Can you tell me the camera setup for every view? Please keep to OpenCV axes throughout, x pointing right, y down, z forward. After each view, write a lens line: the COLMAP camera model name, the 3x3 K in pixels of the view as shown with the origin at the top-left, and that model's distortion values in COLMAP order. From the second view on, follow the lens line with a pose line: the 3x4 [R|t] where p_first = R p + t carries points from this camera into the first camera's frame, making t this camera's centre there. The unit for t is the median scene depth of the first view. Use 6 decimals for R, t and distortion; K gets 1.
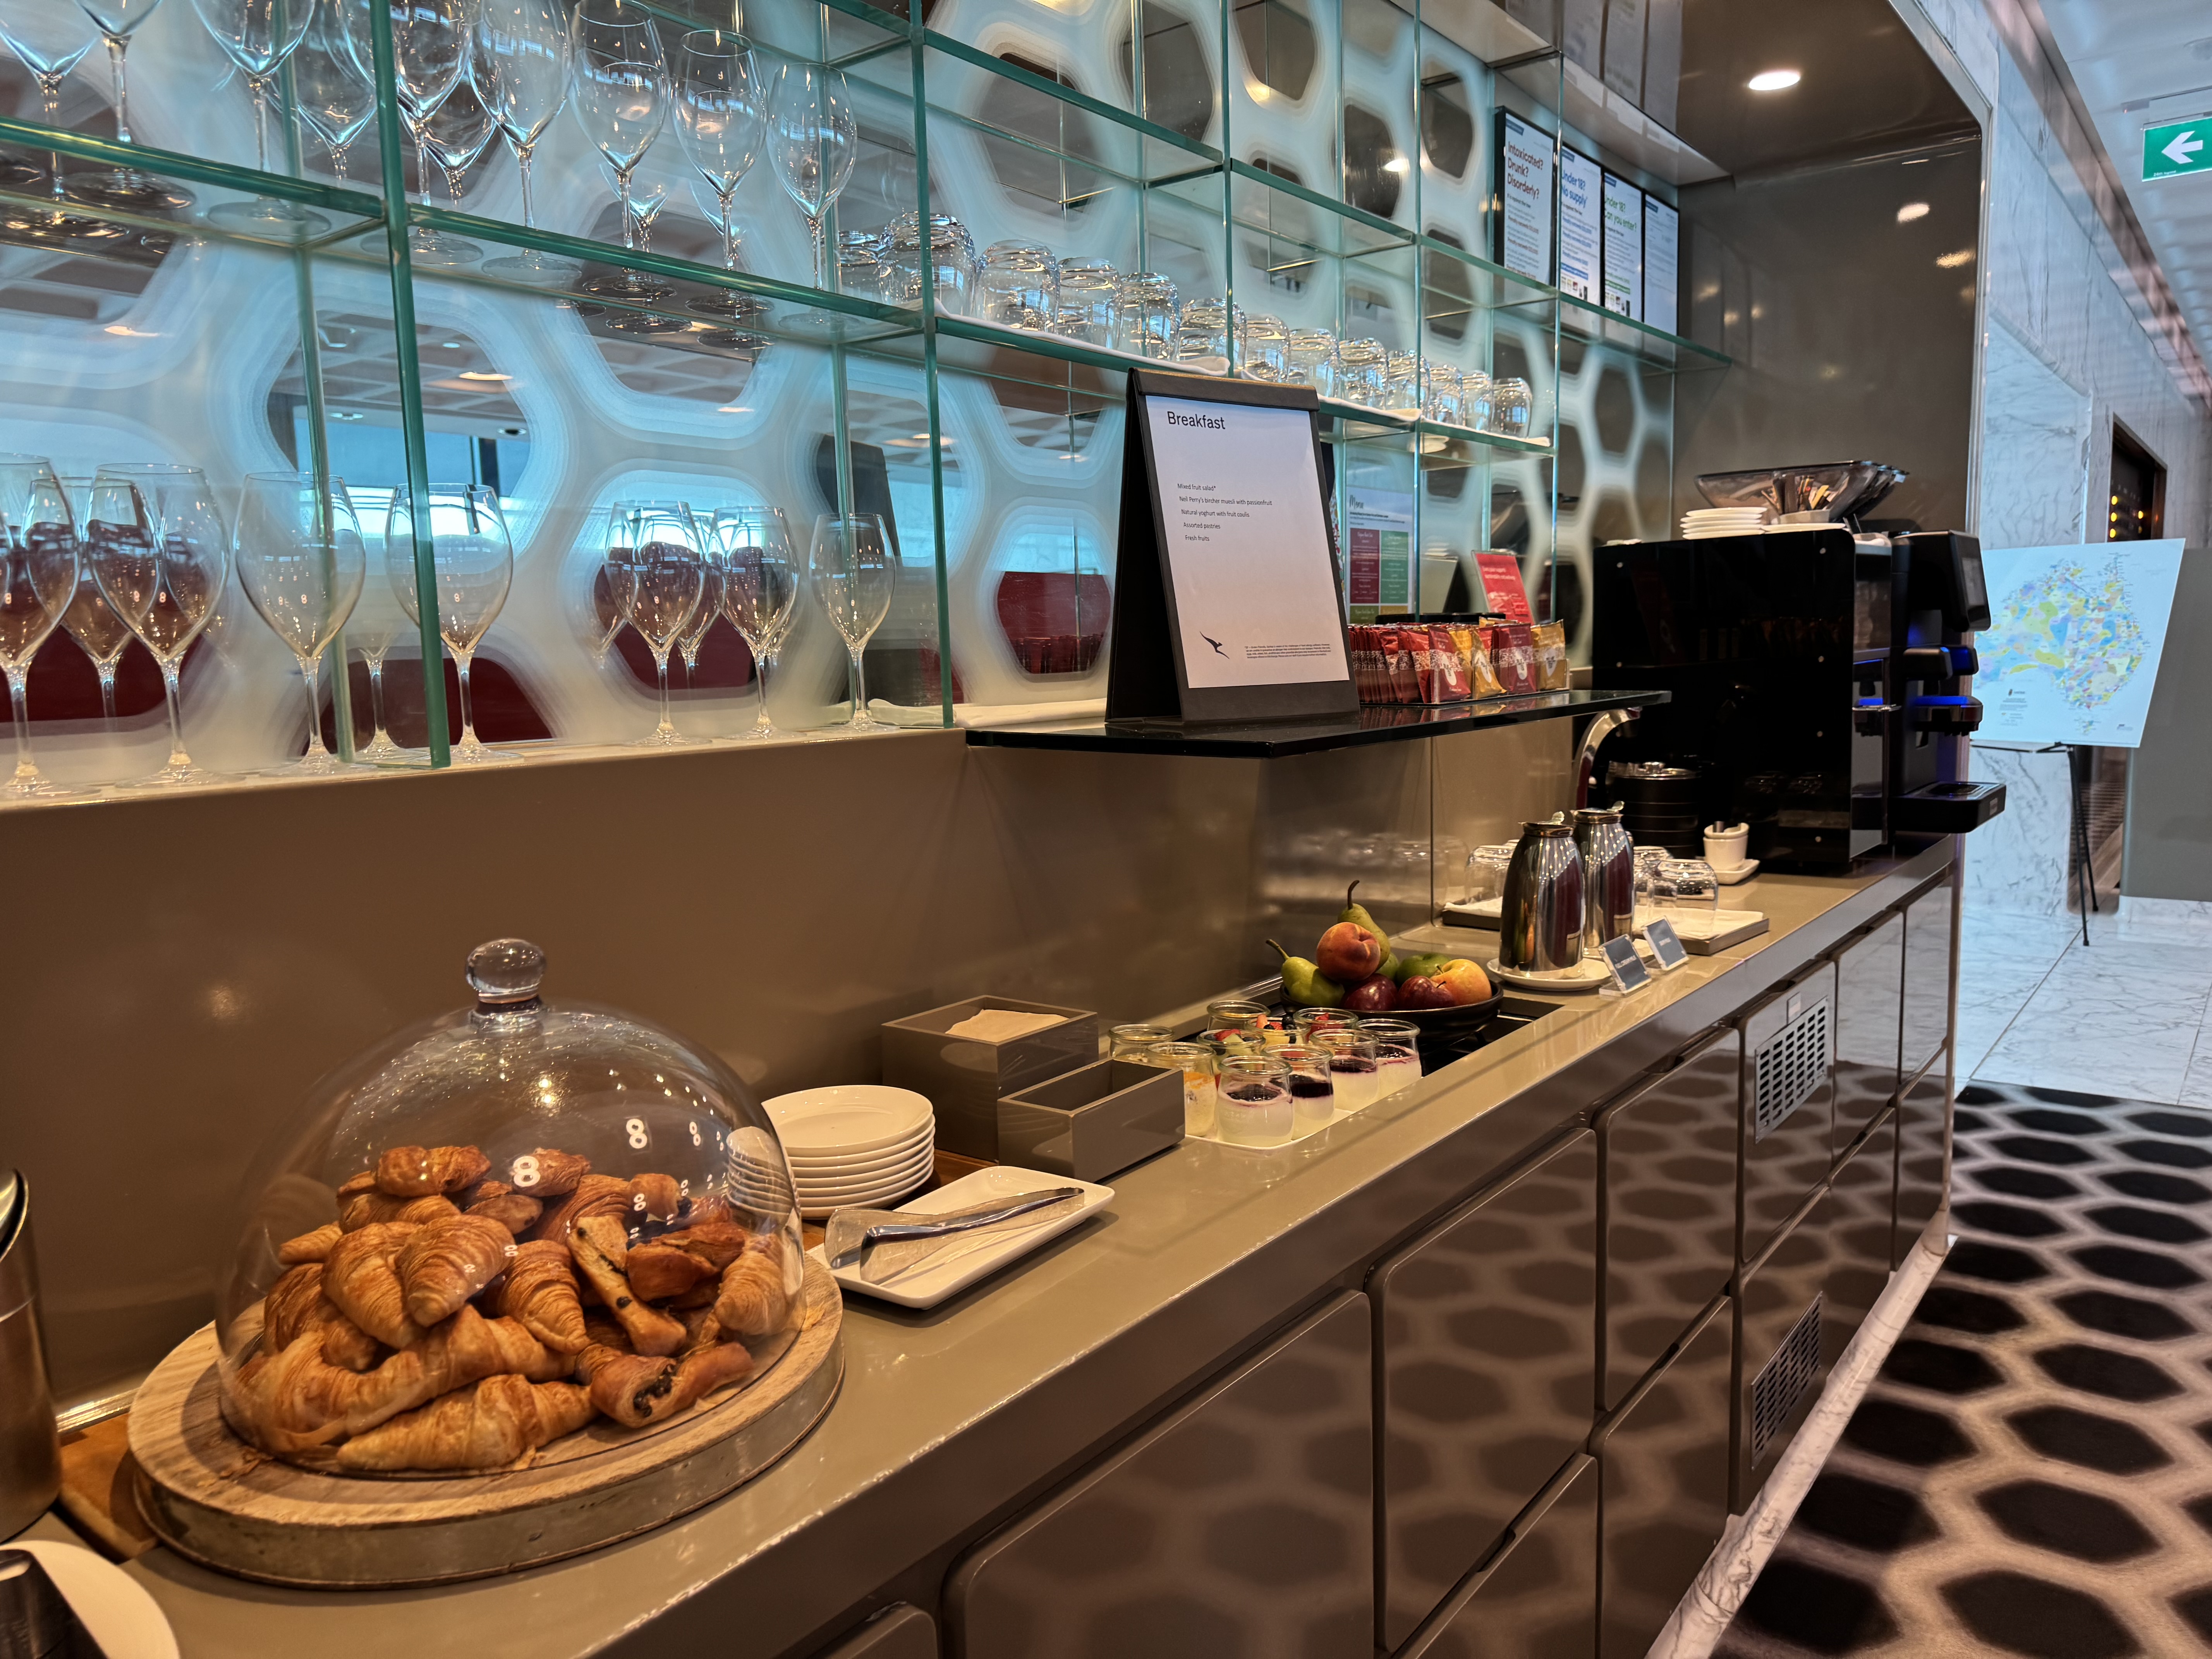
lens RADIAL K [[1558.6, 0, 1106.1], [0, 1558.6, 833.2], [0, 0, 1]] dist [-0.005199, -0.005584]
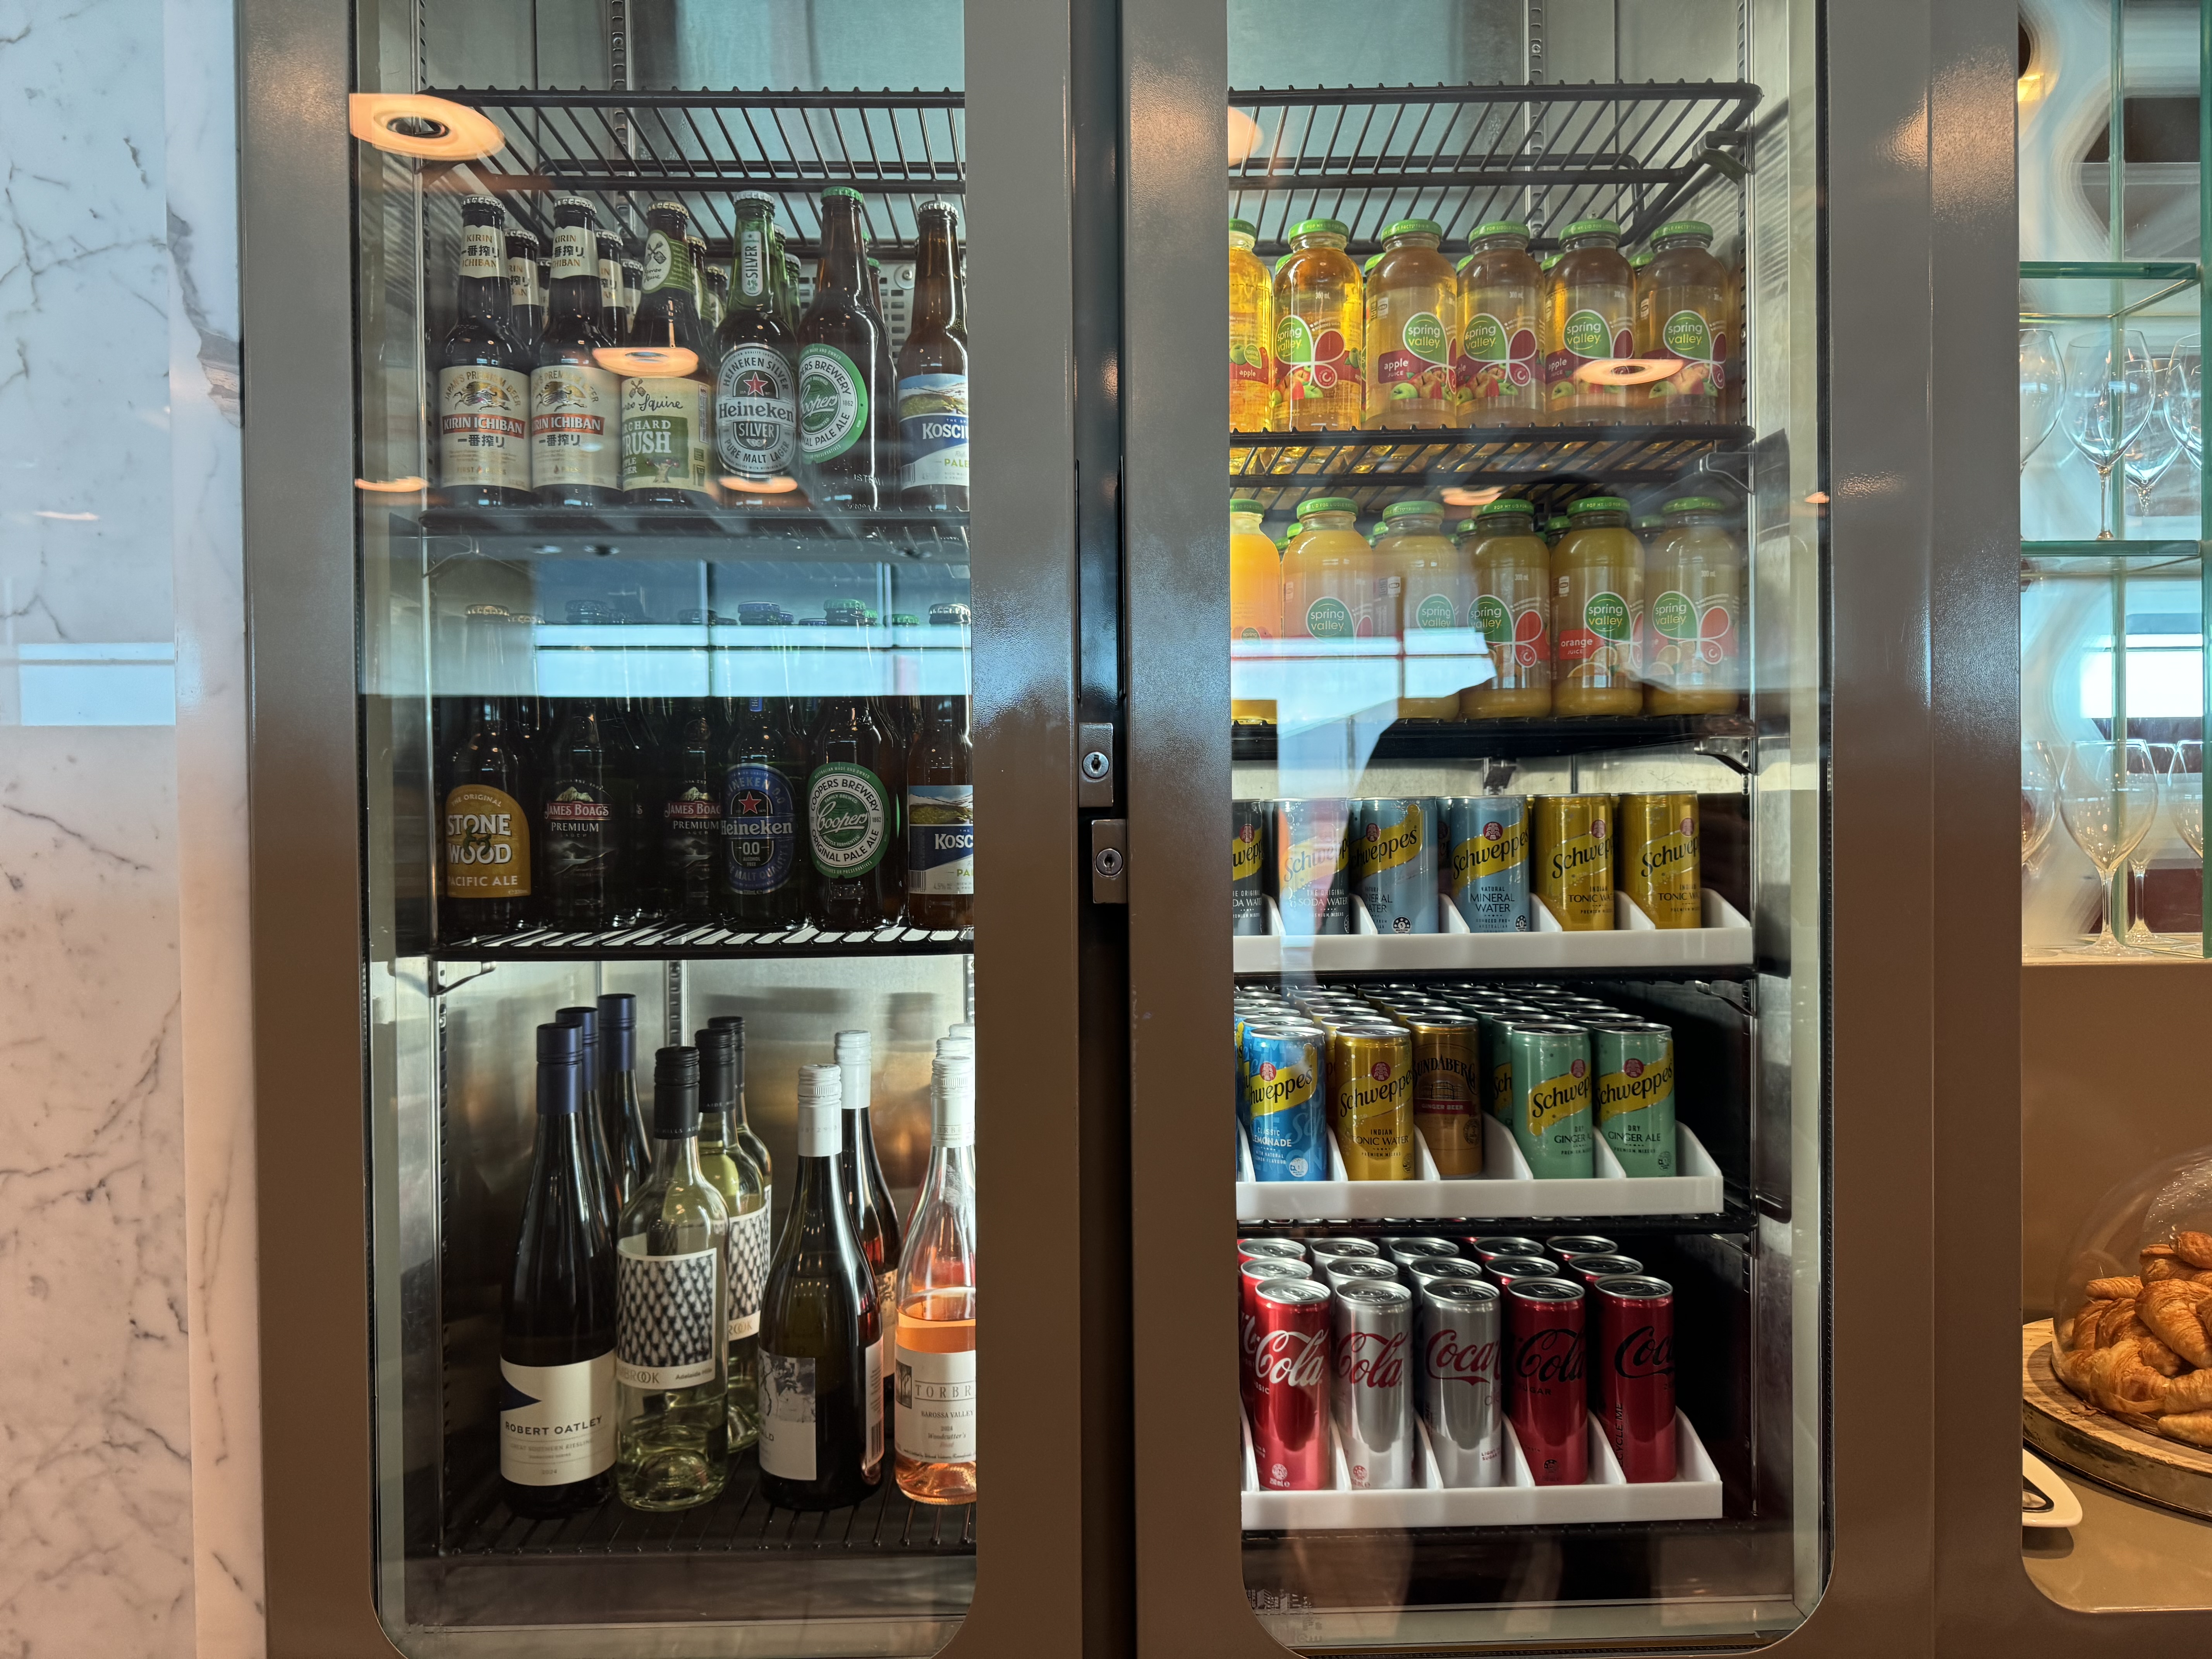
lens RADIAL K [[1558.6, 0, 1111.1], [0, 1558.6, 824.0], [0, 0, 1]] dist [-0.005199, -0.005584]
pose [[0.612127, 0.027365, -0.790286, 0.048243], [-0.100819, 0.993946, -0.043674, -0.004795], [0.784306, 0.106409, 0.611180, -0.709796]]
